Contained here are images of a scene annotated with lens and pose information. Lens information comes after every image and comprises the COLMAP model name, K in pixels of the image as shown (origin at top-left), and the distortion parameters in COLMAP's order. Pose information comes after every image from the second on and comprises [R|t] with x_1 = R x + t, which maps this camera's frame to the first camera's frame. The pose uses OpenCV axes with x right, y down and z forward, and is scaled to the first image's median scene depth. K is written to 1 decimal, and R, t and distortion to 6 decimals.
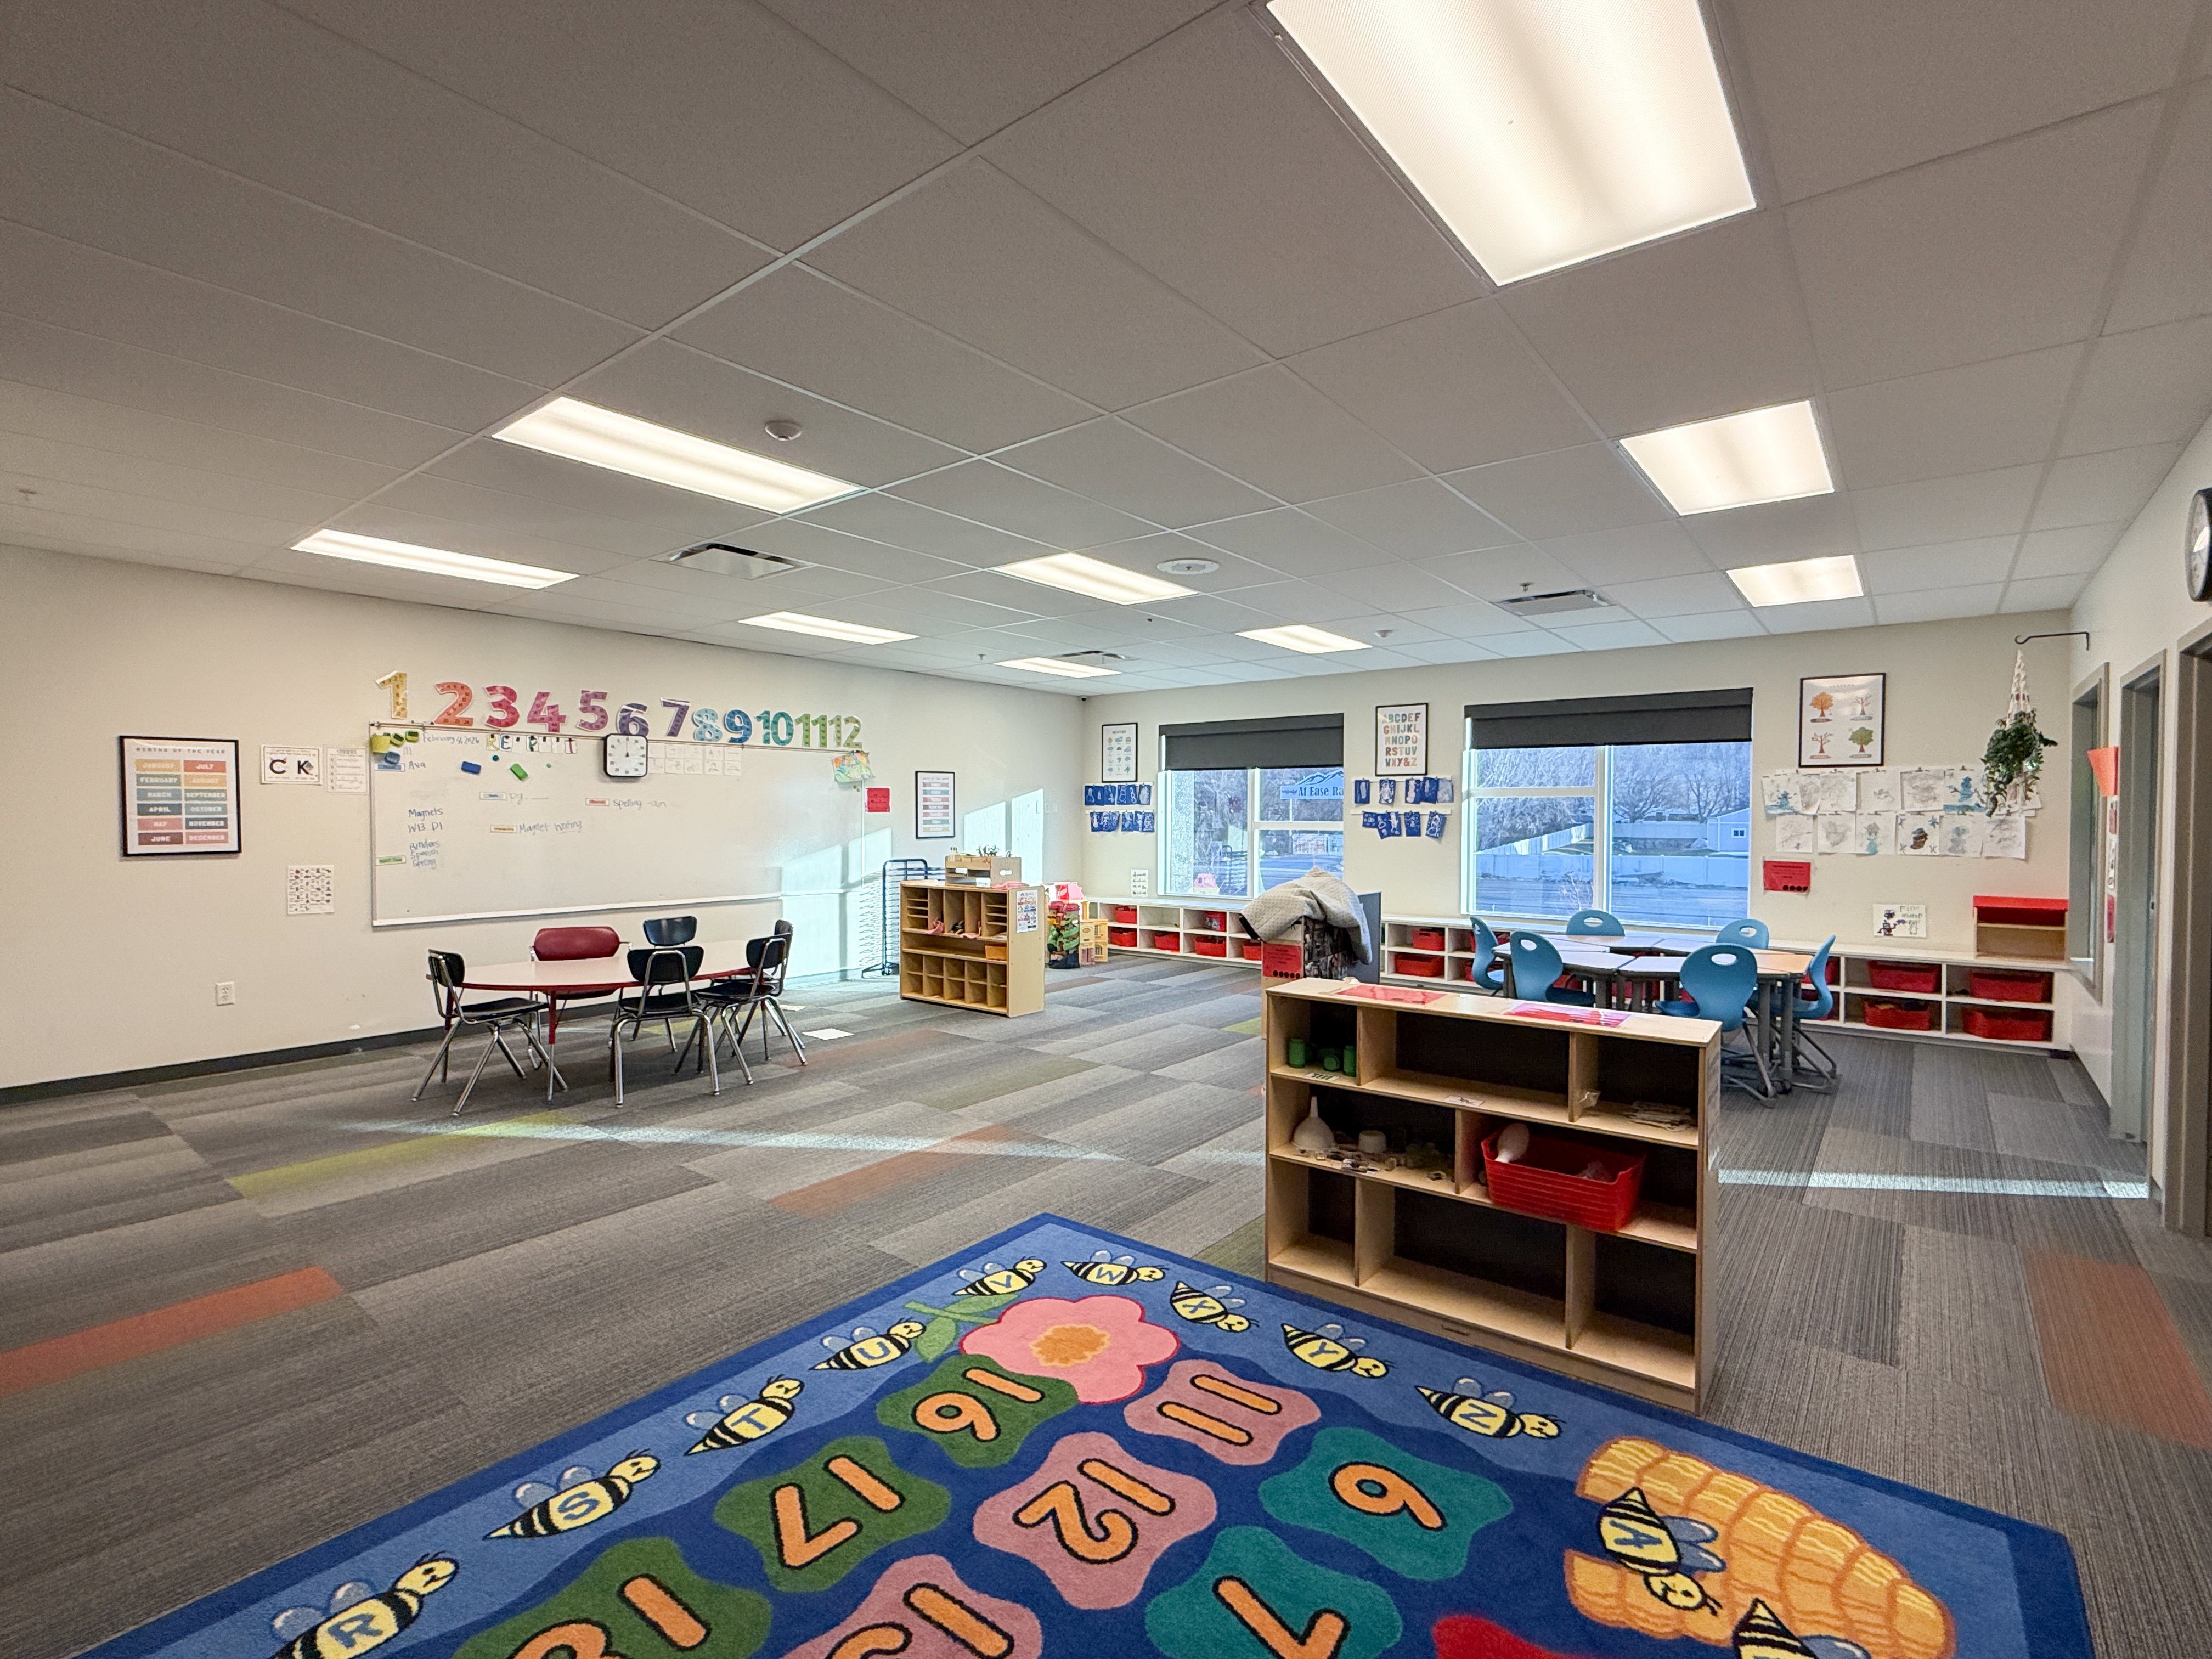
lens RADIAL K [[1051.7, 0, 1075.5], [0, 1051.7, 860.2], [0, 0, 1]] dist [-0.000655, 0.000135]
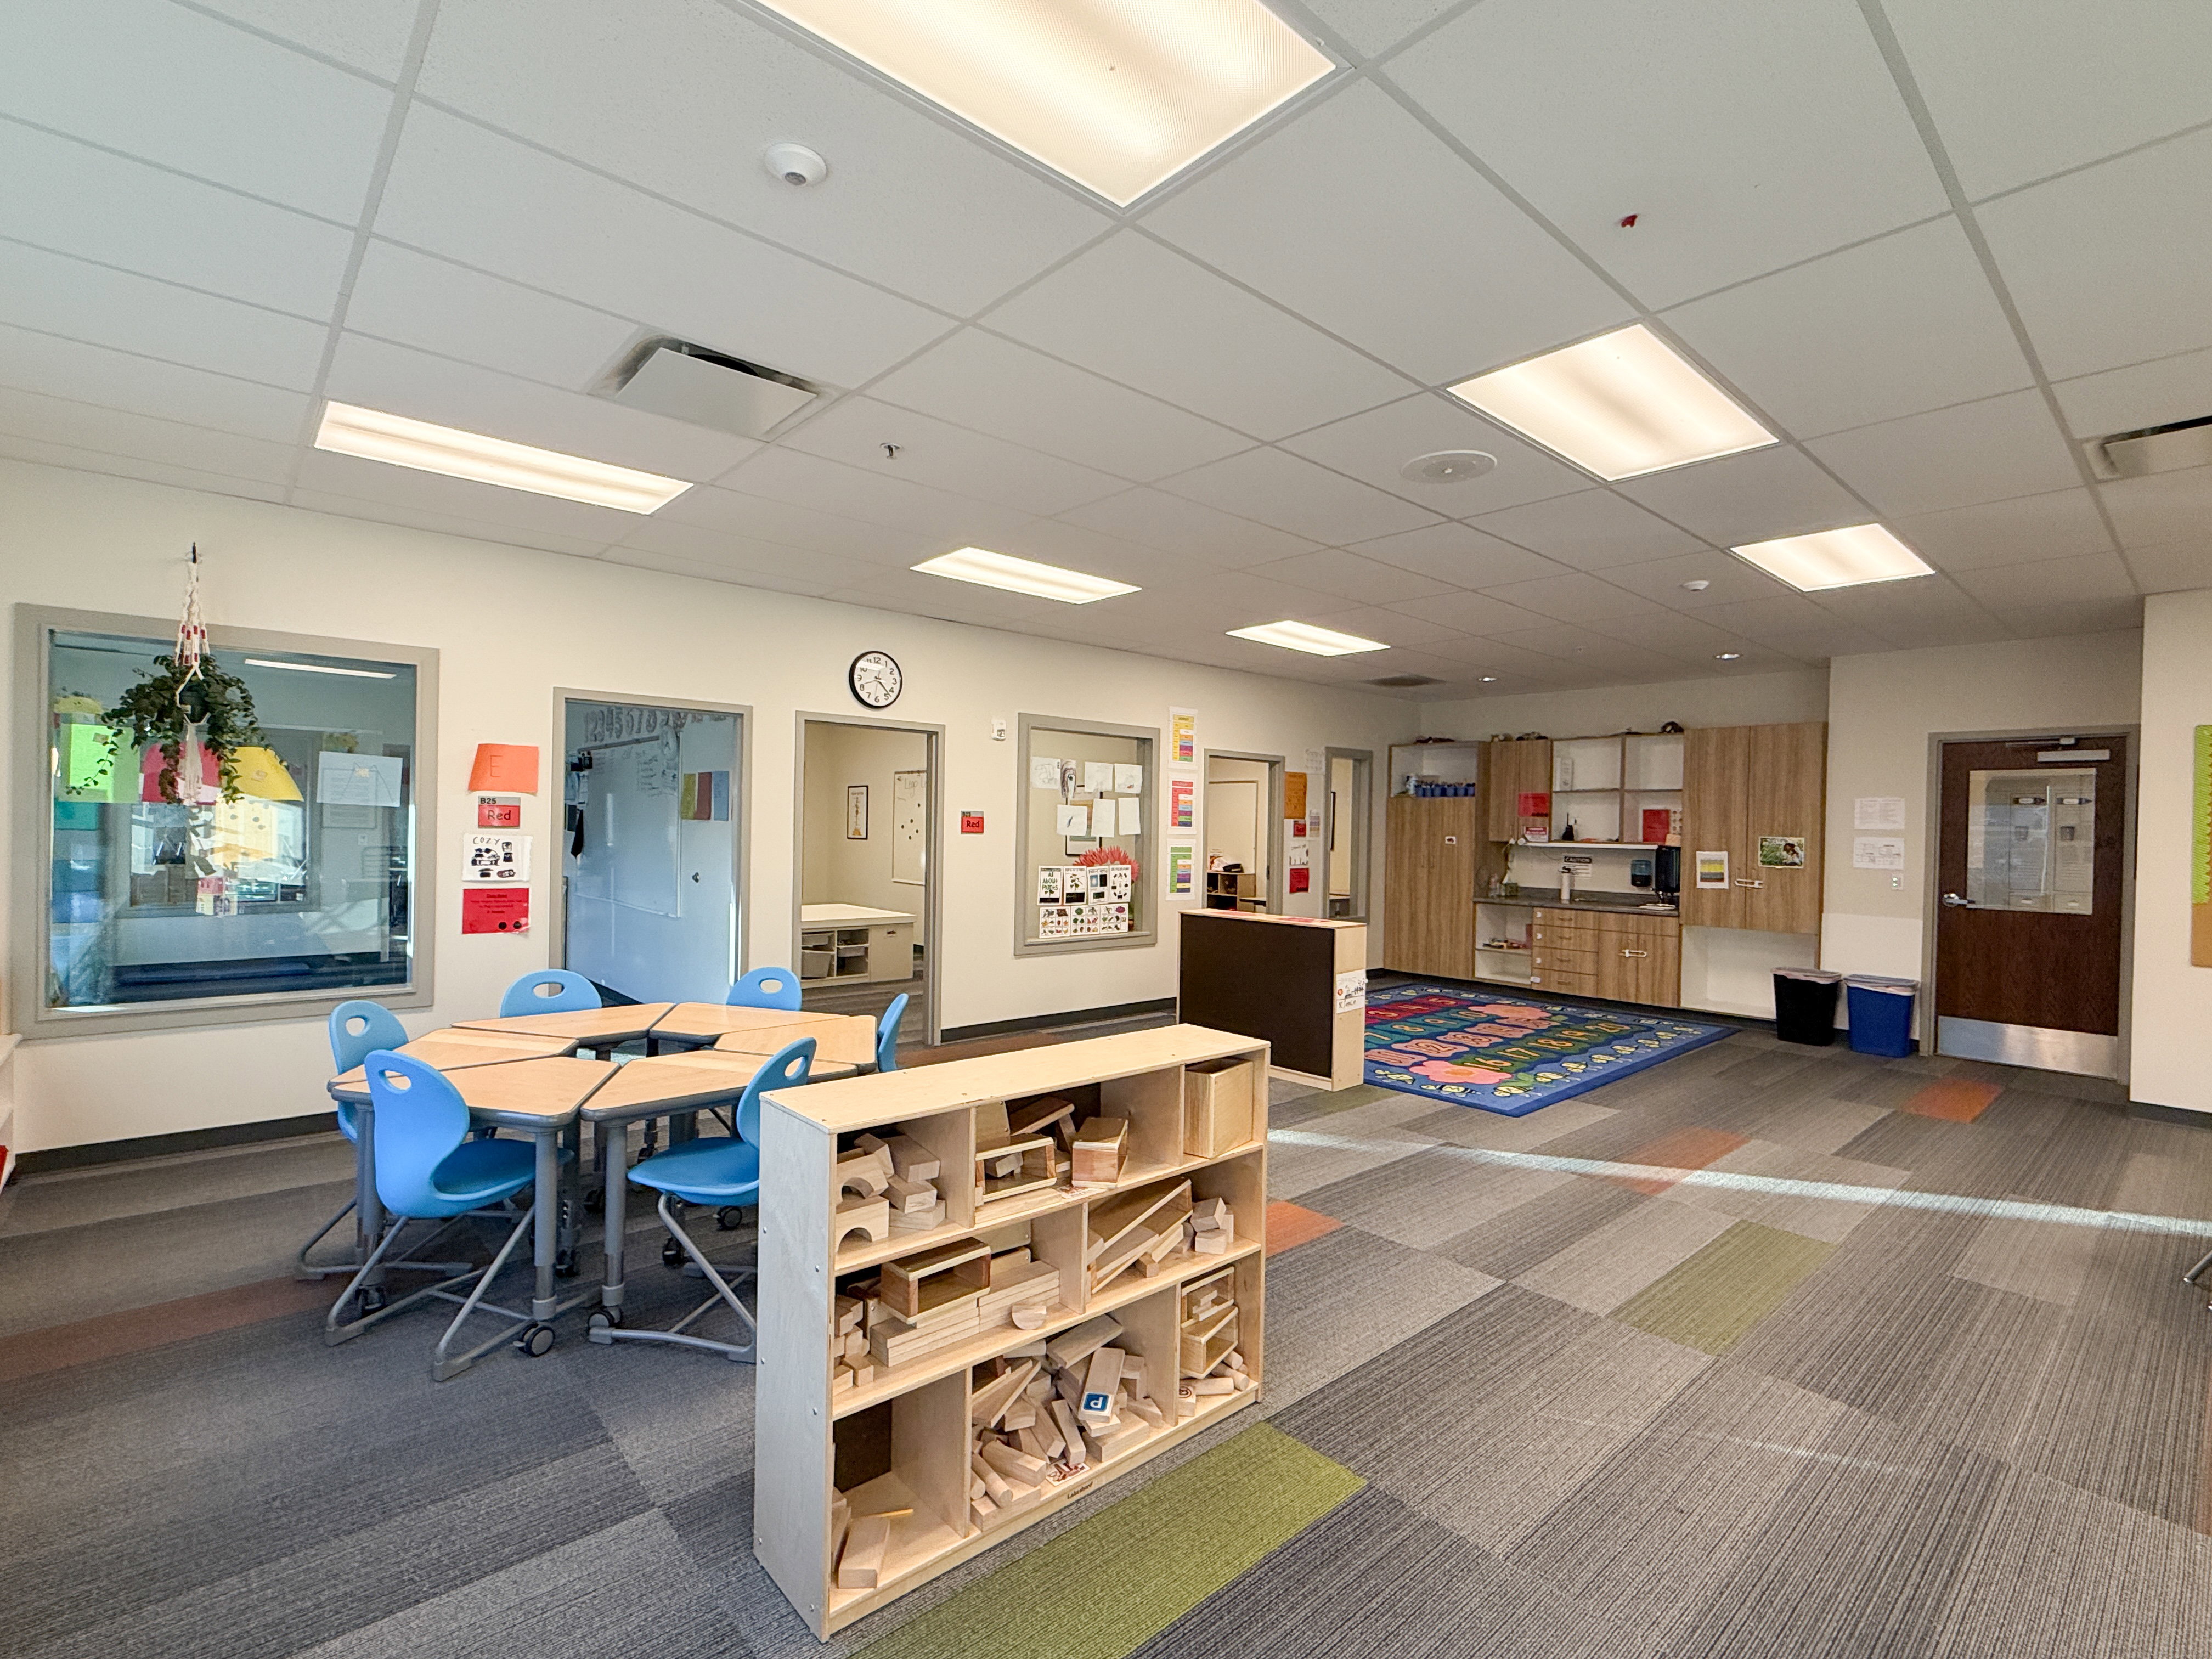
lens RADIAL K [[1024.9, 0, 1106.1], [0, 1024.9, 835.5], [0, 0, 1]] dist [-0.000432, 0.000534]
pose [[-0.989088, -0.017060, 0.146337, 0.277752], [-0.009709, 0.998662, 0.050797, -0.091010], [-0.147008, 0.048822, -0.987930, 2.102713]]
